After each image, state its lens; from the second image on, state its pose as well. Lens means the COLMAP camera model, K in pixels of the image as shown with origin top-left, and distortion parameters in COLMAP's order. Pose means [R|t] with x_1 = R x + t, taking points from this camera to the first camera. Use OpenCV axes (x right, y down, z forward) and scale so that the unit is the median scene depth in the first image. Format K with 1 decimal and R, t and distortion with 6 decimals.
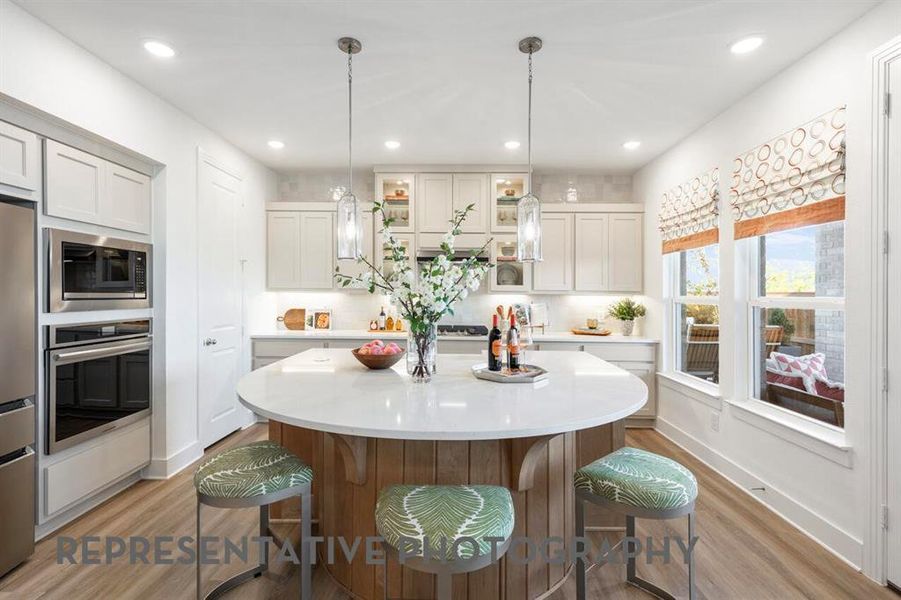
lens RADIAL K [[425.0, 0, 450.0], [0, 425.0, 294.0], [0, 0, 1]] dist [0.003773, 0.000272]
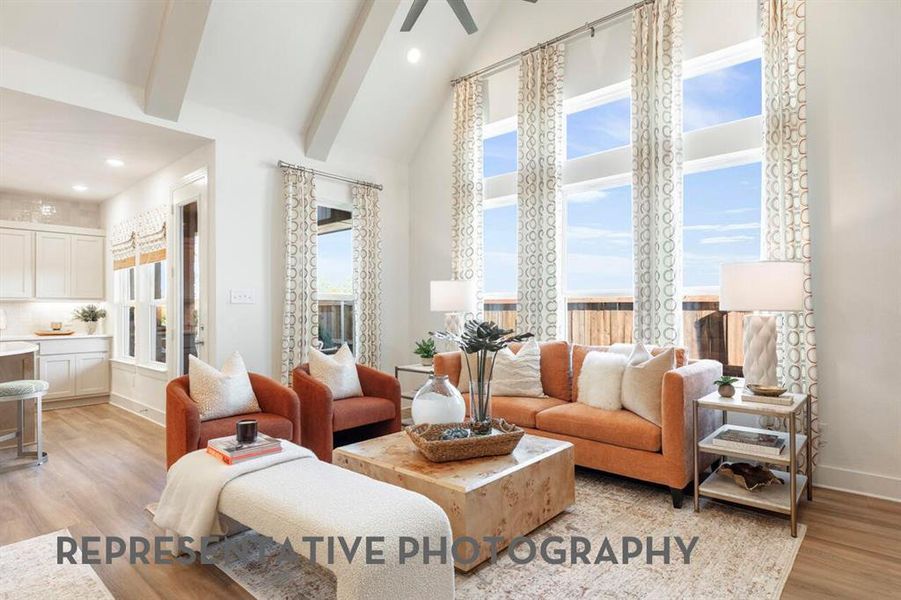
lens RADIAL K [[494.3, 0, 458.8], [0, 494.3, 296.9], [0, 0, 1]] dist [0.000242, -0.002384]
pose [[0.647720, 0.006391, 0.761851, 0.013413], [0.011694, 0.999764, -0.018329, 0.029091], [-0.761788, 0.020781, 0.647493, -0.767908]]
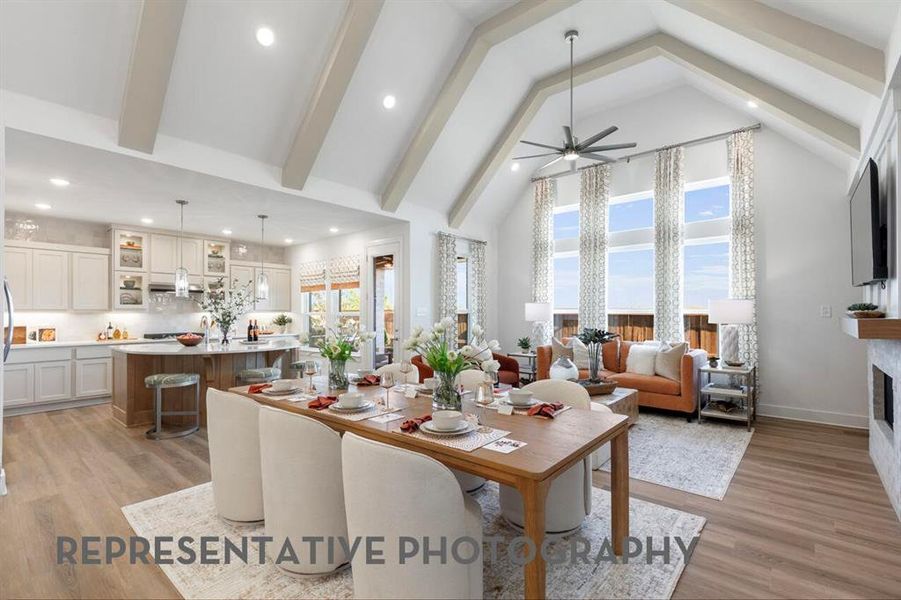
lens RADIAL K [[413.2, 0, 453.3], [0, 413.2, 304.0], [0, 0, 1]] dist [0.004307, -0.000600]
pose [[0.640212, 0.005596, 0.768178, -0.522599], [0.008216, 0.999866, -0.014131, -0.002004], [-0.768154, 0.015358, 0.640081, -0.784580]]
